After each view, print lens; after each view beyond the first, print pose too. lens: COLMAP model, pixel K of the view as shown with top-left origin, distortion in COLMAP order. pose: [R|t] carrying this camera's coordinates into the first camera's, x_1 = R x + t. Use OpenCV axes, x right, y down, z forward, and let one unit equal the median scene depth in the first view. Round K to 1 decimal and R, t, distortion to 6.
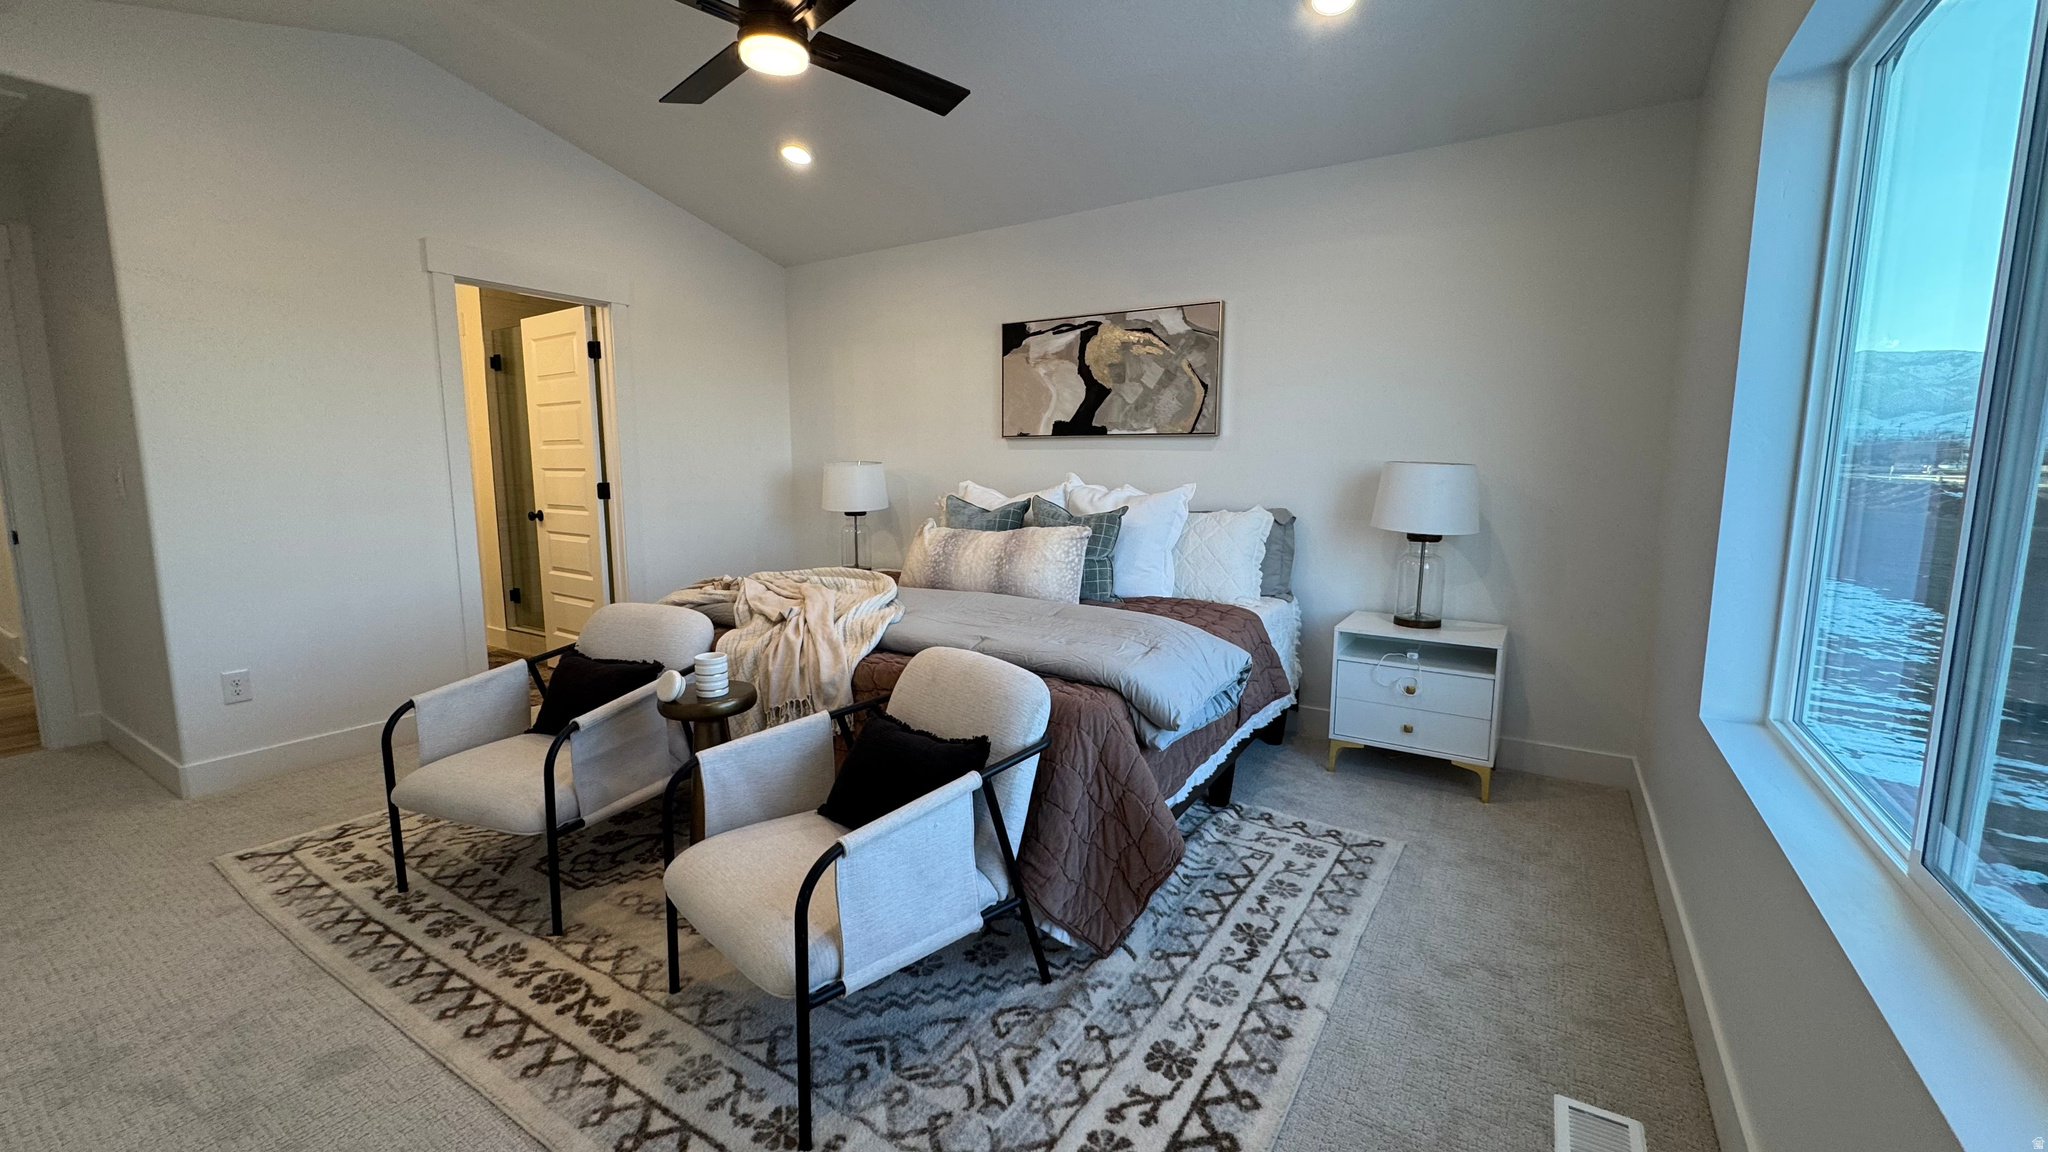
lens RADIAL K [[822.3, 0, 1022.1], [0, 822.3, 577.6], [0, 0, 1]] dist [-0.001757, 0.000753]
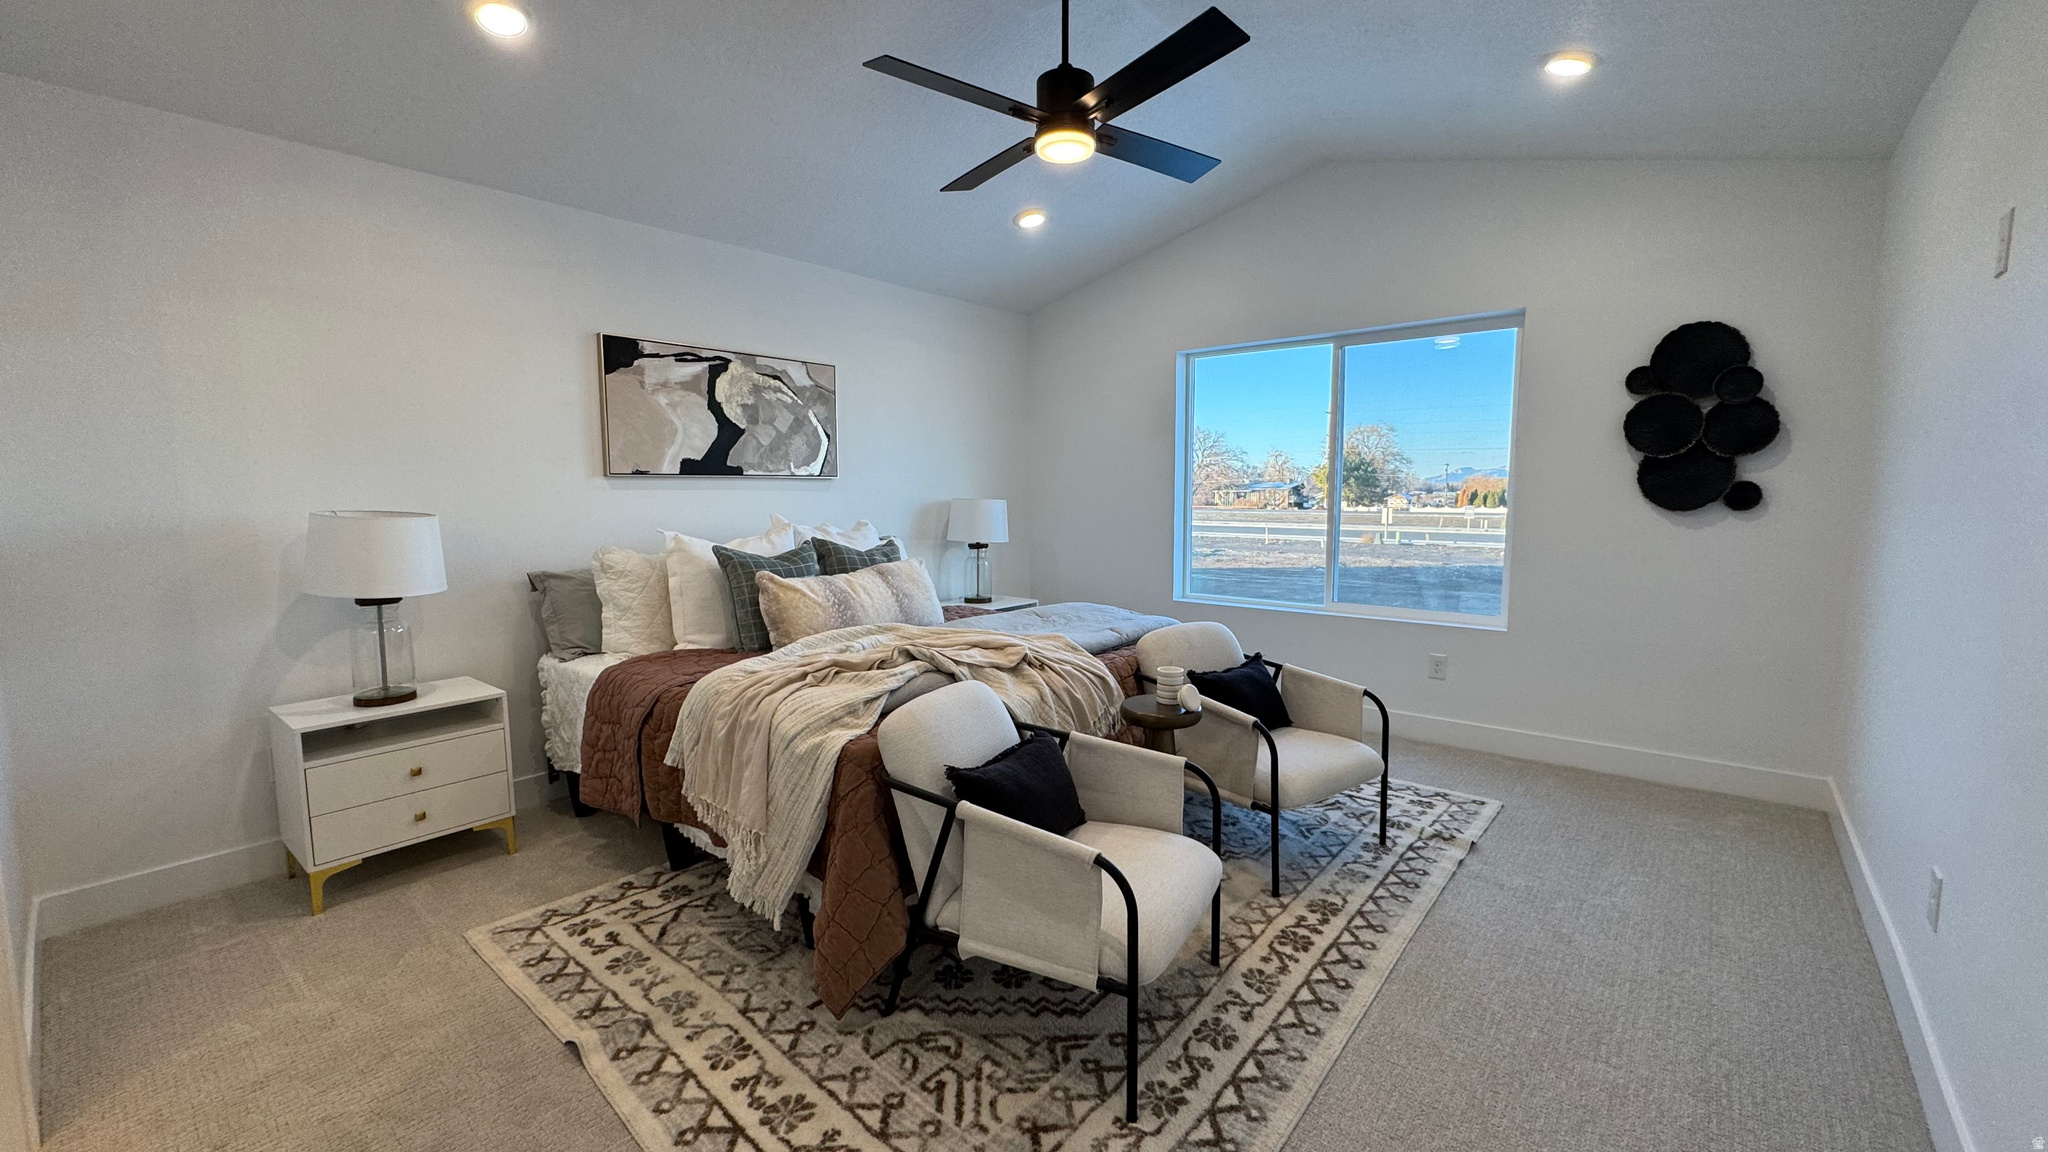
lens RADIAL K [[822.3, 0, 1073.1], [0, 822.3, 550.9], [0, 0, 1]] dist [-0.001757, 0.000753]
pose [[0.090968, -0.069836, 0.993402, -0.838975], [0.159174, 0.985733, 0.054721, -0.078334], [-0.983051, 0.153146, 0.100786, 0.540610]]
